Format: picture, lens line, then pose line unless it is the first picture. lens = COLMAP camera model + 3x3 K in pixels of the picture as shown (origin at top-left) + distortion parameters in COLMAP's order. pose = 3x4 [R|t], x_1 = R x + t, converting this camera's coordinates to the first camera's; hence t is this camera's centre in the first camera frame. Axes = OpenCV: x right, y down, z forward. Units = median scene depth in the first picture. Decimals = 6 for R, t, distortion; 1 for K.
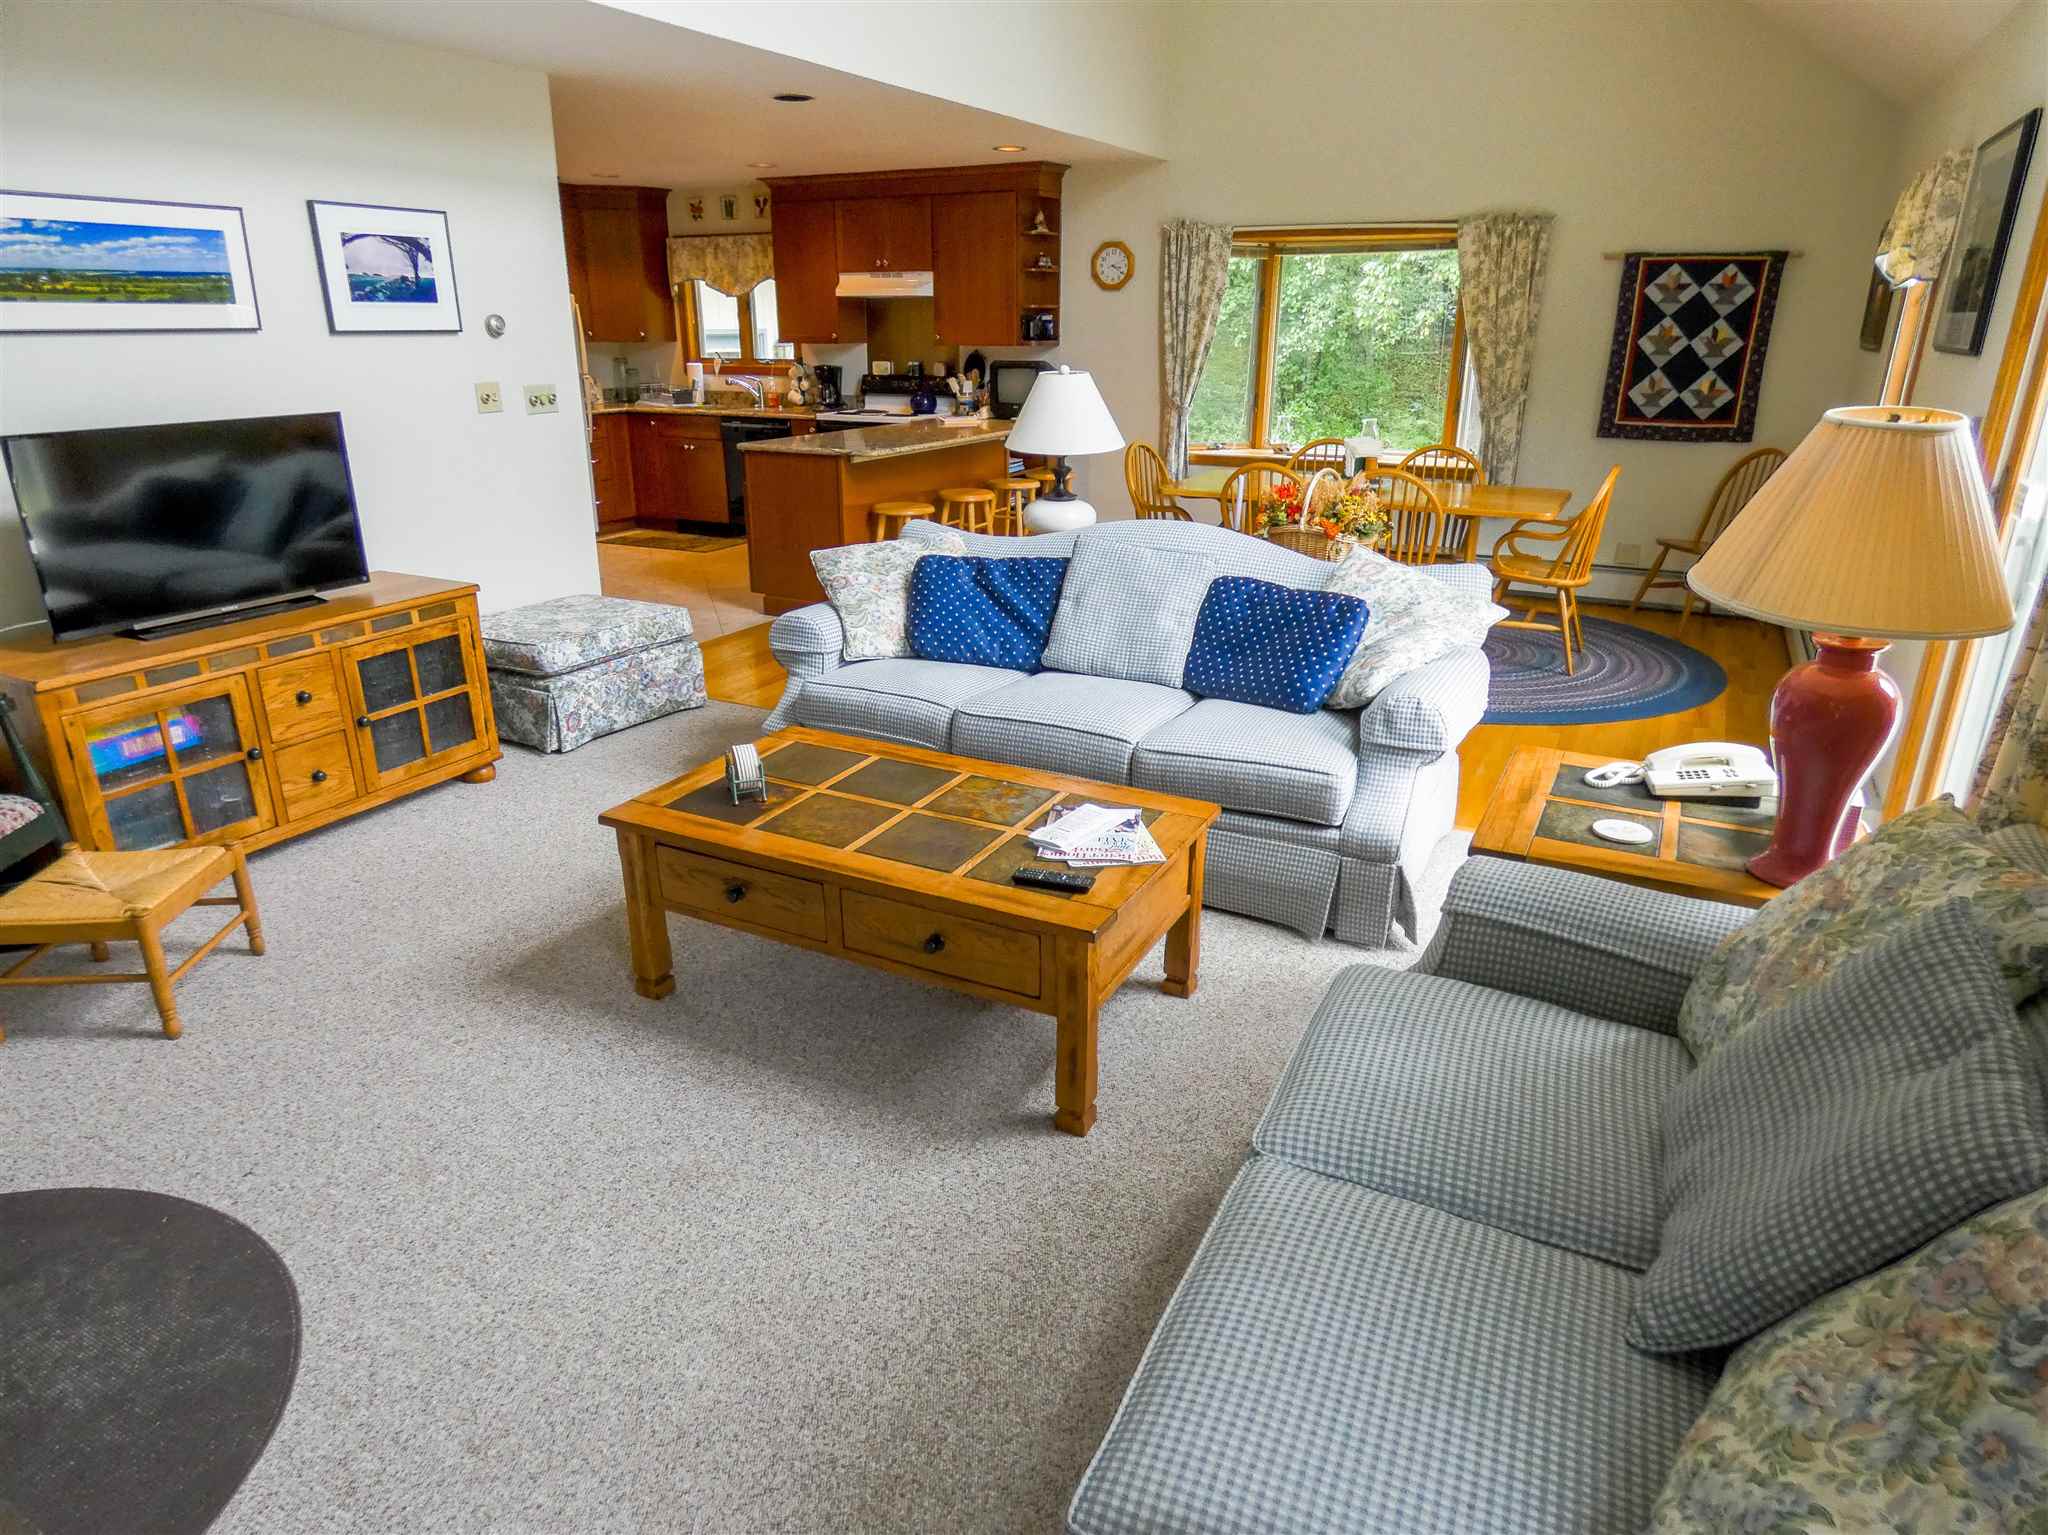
lens RADIAL K [[1250.6, 0, 1023.3], [0, 1250.6, 773.7], [0, 0, 1]] dist [0.000129, 0.003172]
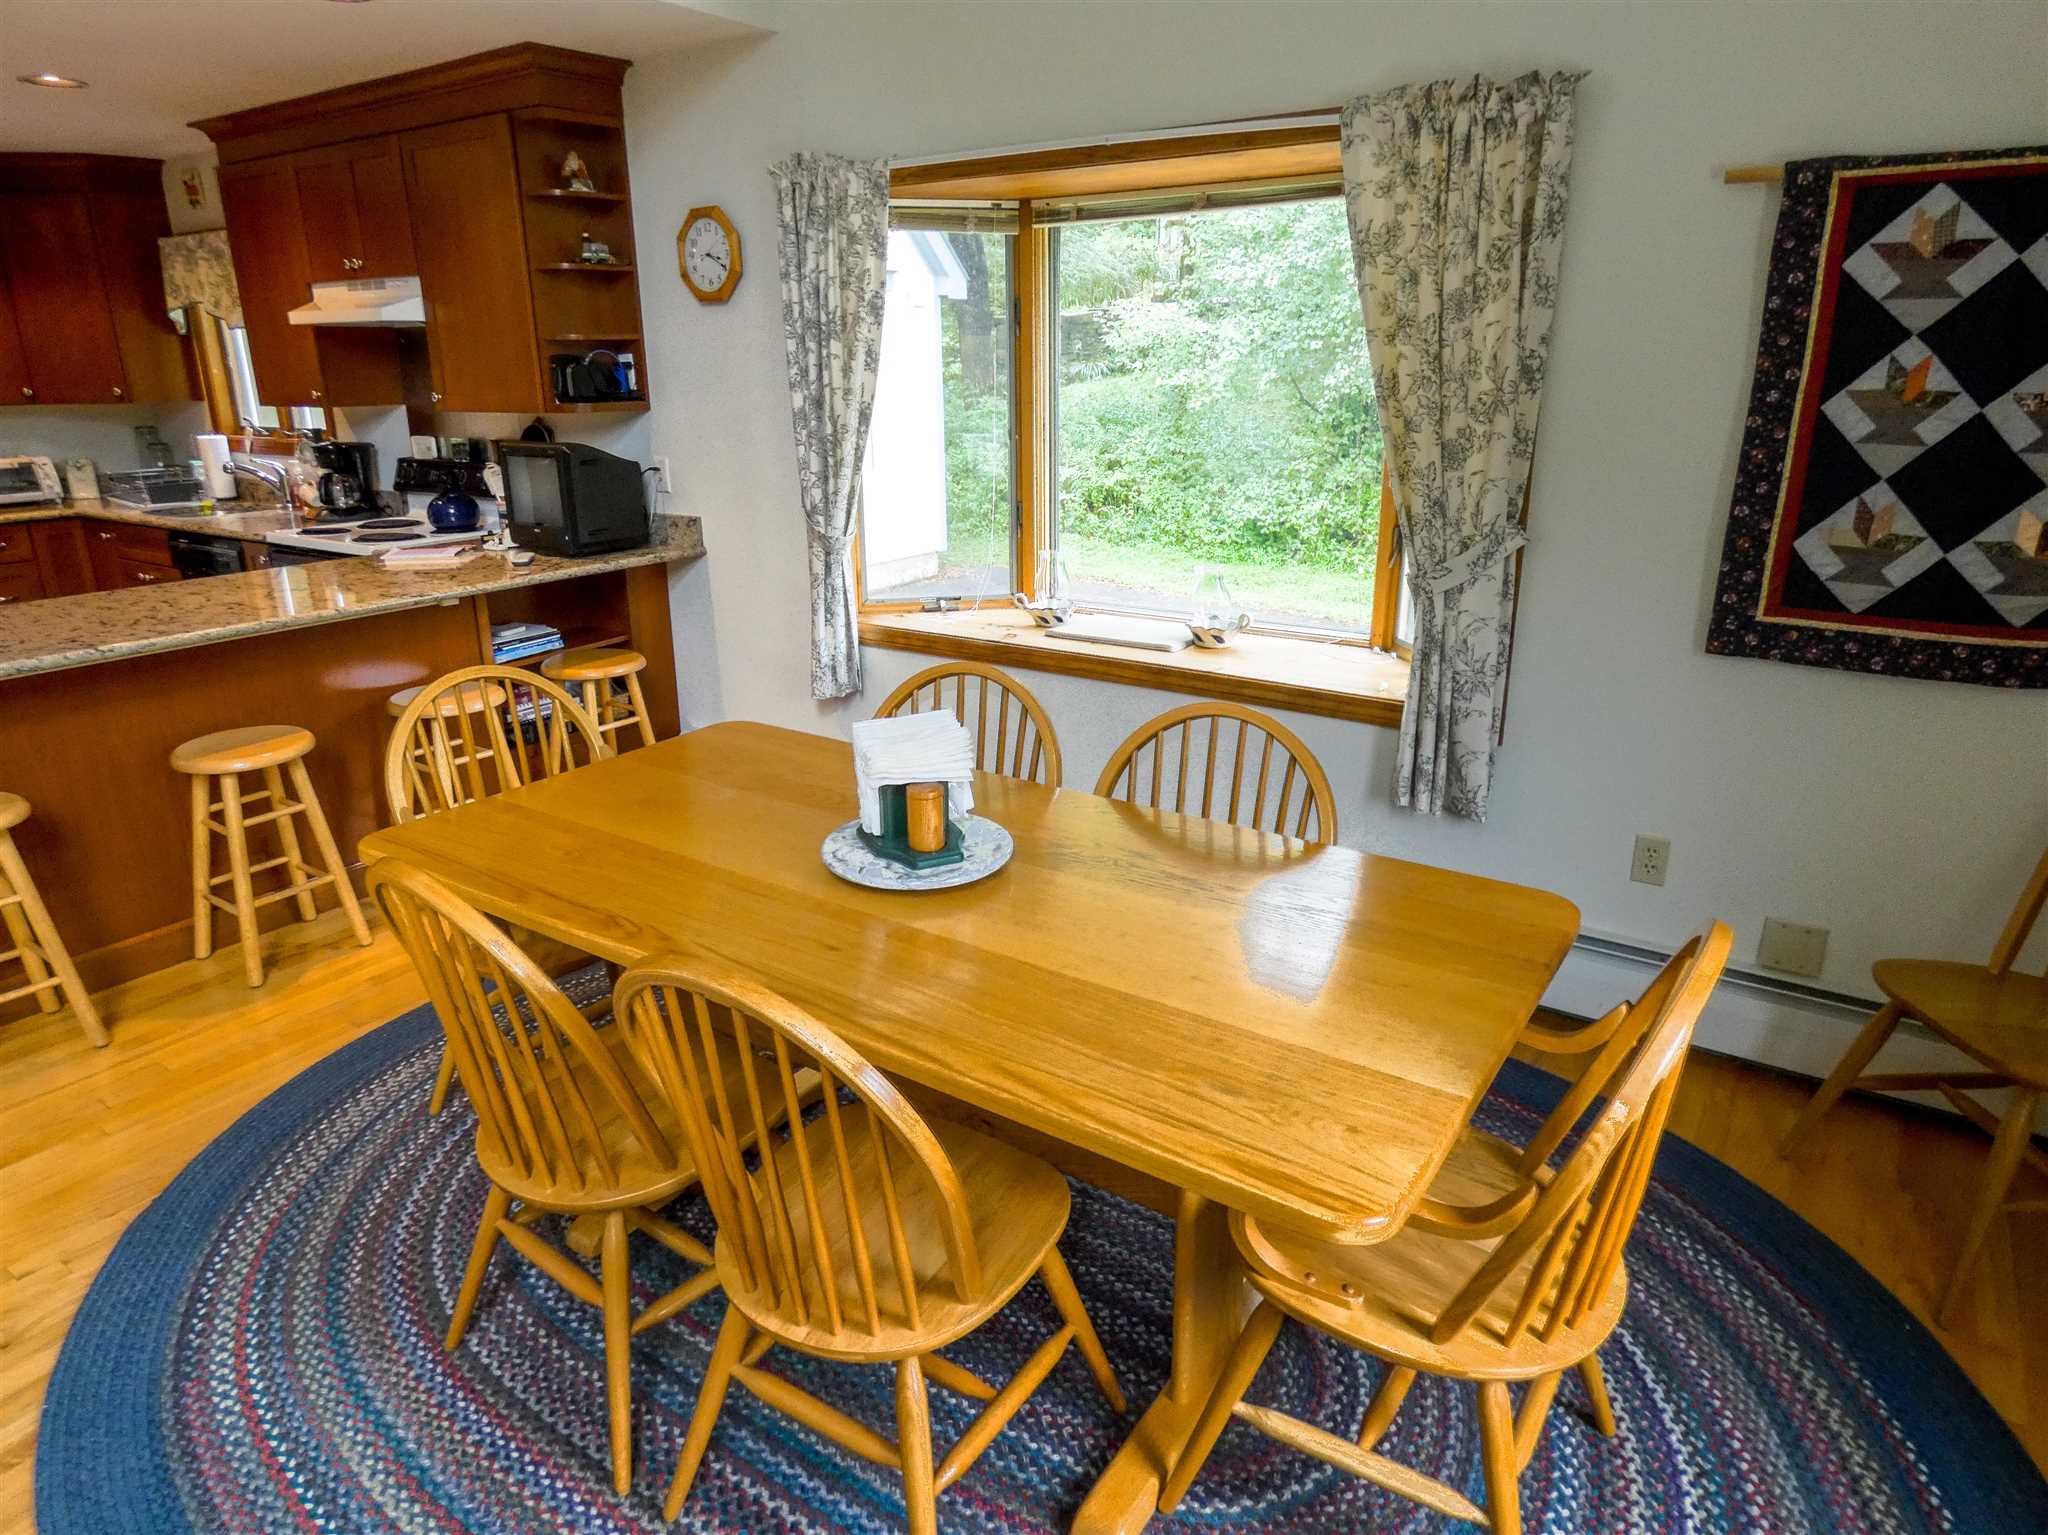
lens RADIAL K [[1250.6, 0, 1023.3], [0, 1250.6, 761.6], [0, 0, 1]] dist [0.000129, 0.003172]
pose [[0.992470, 0.025202, -0.119868, 0.300409], [-0.029248, 0.999056, -0.032116, -0.218864], [0.118945, 0.035380, 0.992270, 0.601951]]
